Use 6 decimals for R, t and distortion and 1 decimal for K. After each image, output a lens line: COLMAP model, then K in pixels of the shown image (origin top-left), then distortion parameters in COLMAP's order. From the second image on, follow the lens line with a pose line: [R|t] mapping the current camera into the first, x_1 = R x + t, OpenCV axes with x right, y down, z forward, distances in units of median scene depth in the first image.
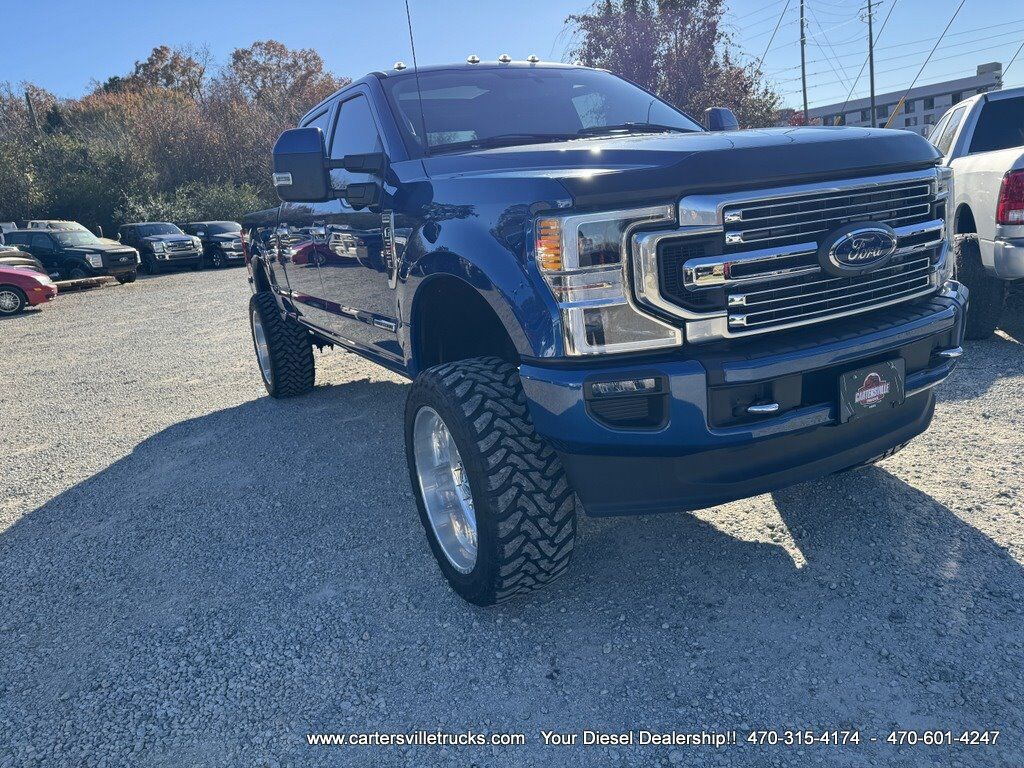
lens RADIAL K [[728.7, 0, 513.8], [0, 728.7, 379.6], [0, 0, 1]] dist [0.052451, -0.062655]
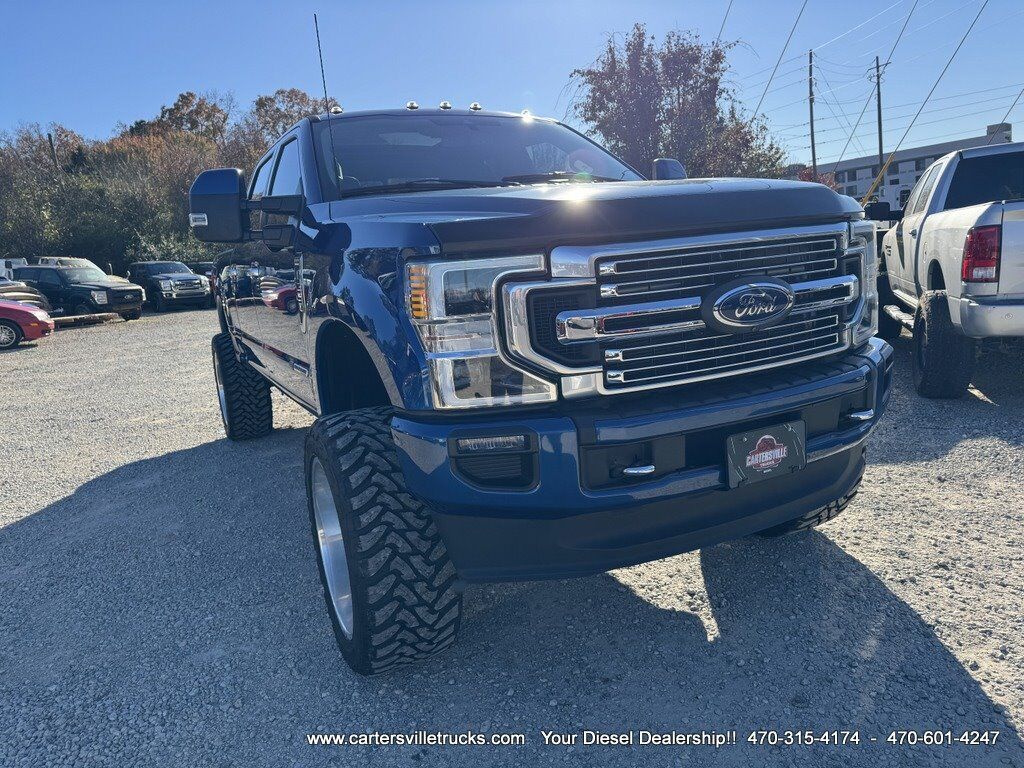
lens RADIAL K [[729.0, 0, 515.8], [0, 729.0, 382.4], [0, 0, 1]] dist [0.044736, -0.052317]
pose [[0.999615, 0.023863, -0.014124, 0.130089], [-0.024630, 0.998076, -0.056908, -0.011243], [0.012739, 0.057234, 0.998280, 0.040825]]
